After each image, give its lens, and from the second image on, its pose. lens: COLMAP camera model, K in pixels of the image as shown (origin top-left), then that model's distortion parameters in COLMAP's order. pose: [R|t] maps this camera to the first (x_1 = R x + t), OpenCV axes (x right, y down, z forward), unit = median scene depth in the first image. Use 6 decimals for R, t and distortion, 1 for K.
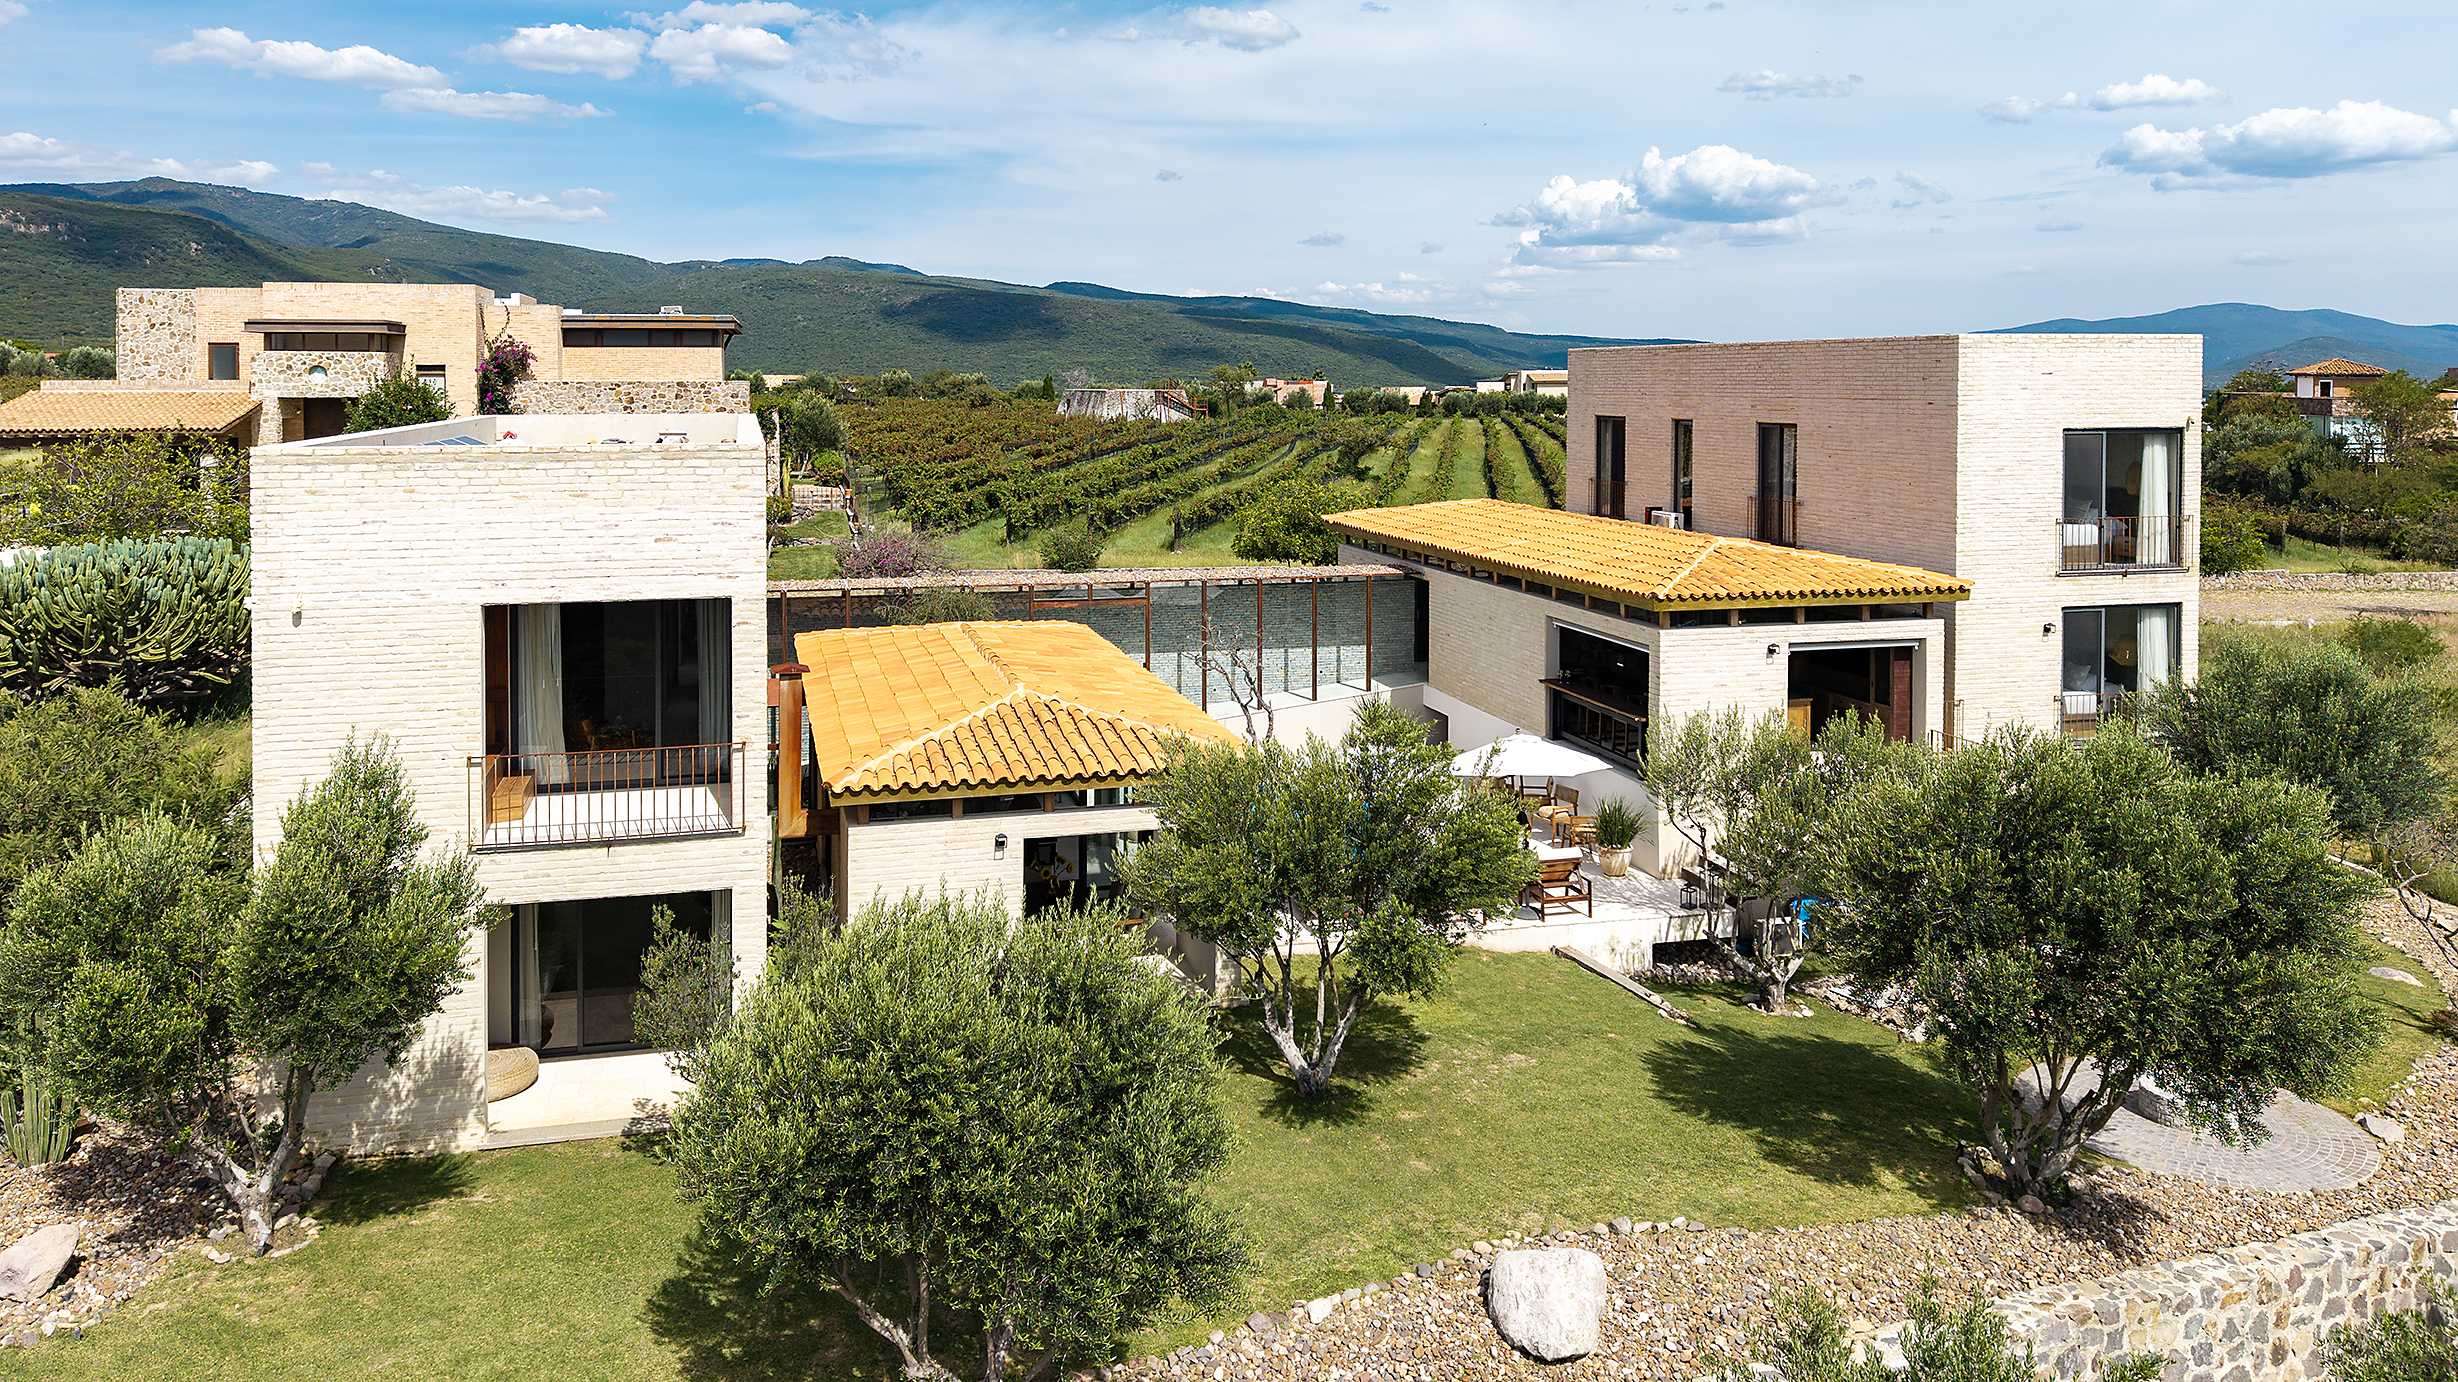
lens RADIAL K [[1711.7, 0, 1218.5], [0, 1711.7, 685.0], [0, 0, 1]] dist [0.021901, -0.005271]
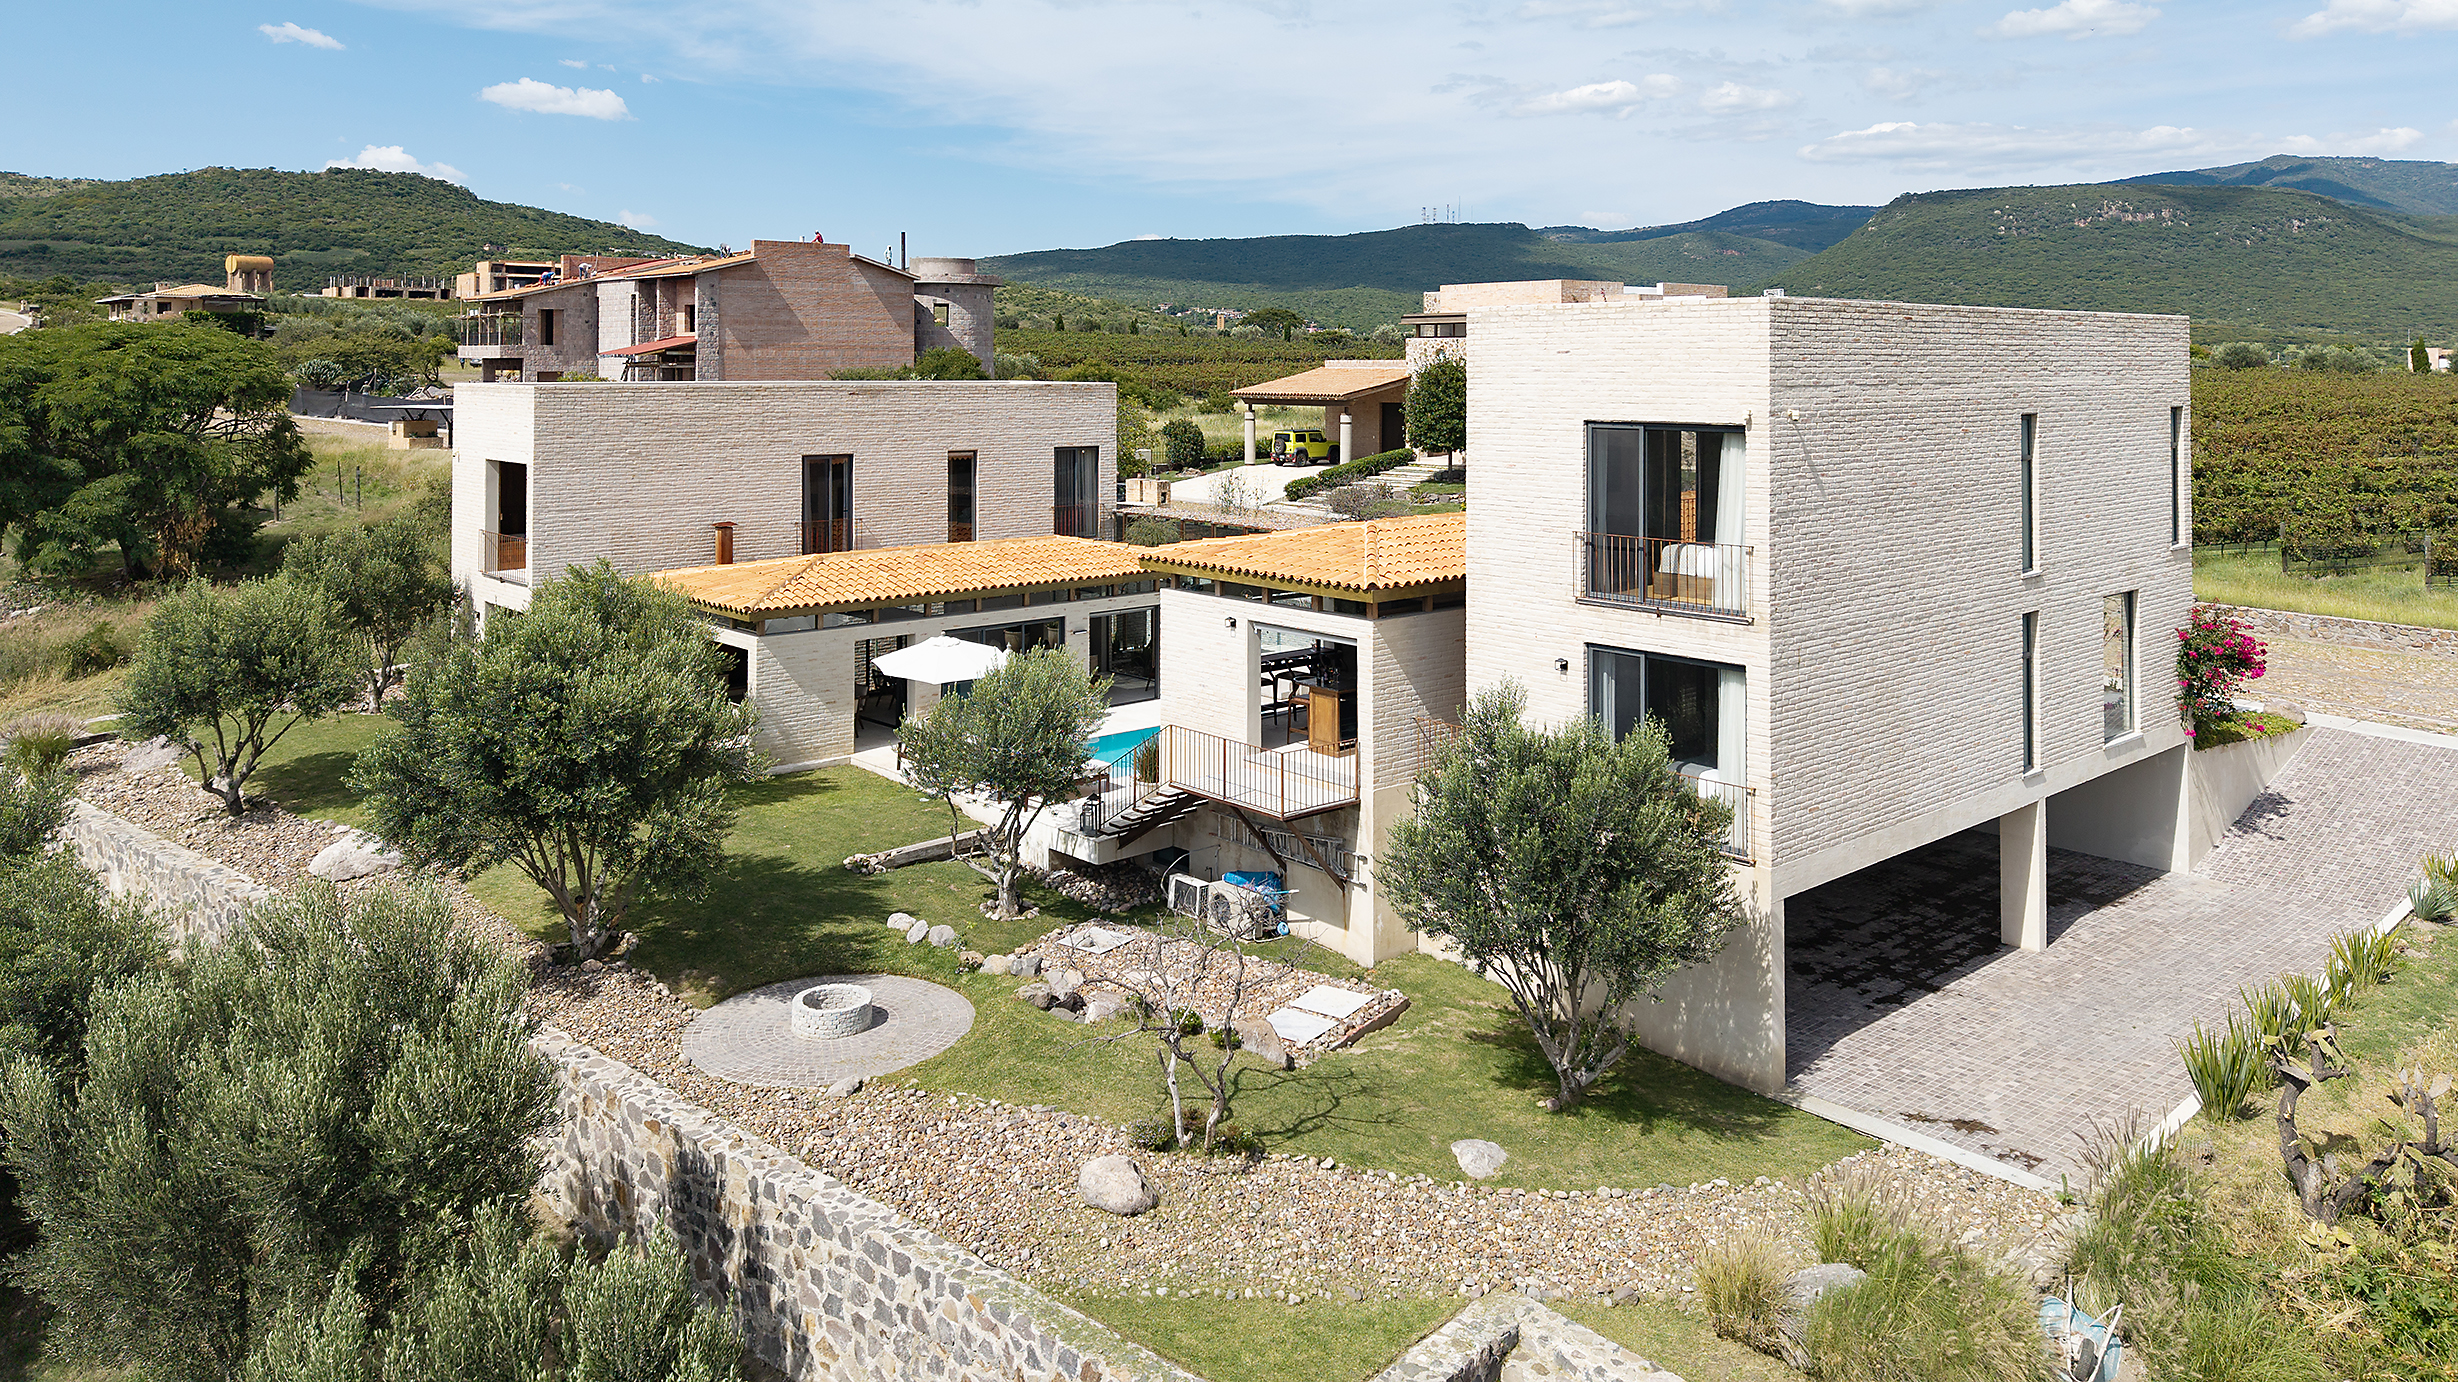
lens RADIAL K [[1711.7, 0, 1218.5], [0, 1711.7, 685.0], [0, 0, 1]] dist [0.021901, -0.005271]
pose [[0.476746, 0.171092, -0.862230, 0.315260], [-0.160978, 0.981281, 0.105707, -0.023687], [0.864175, 0.088405, 0.495364, 0.129000]]
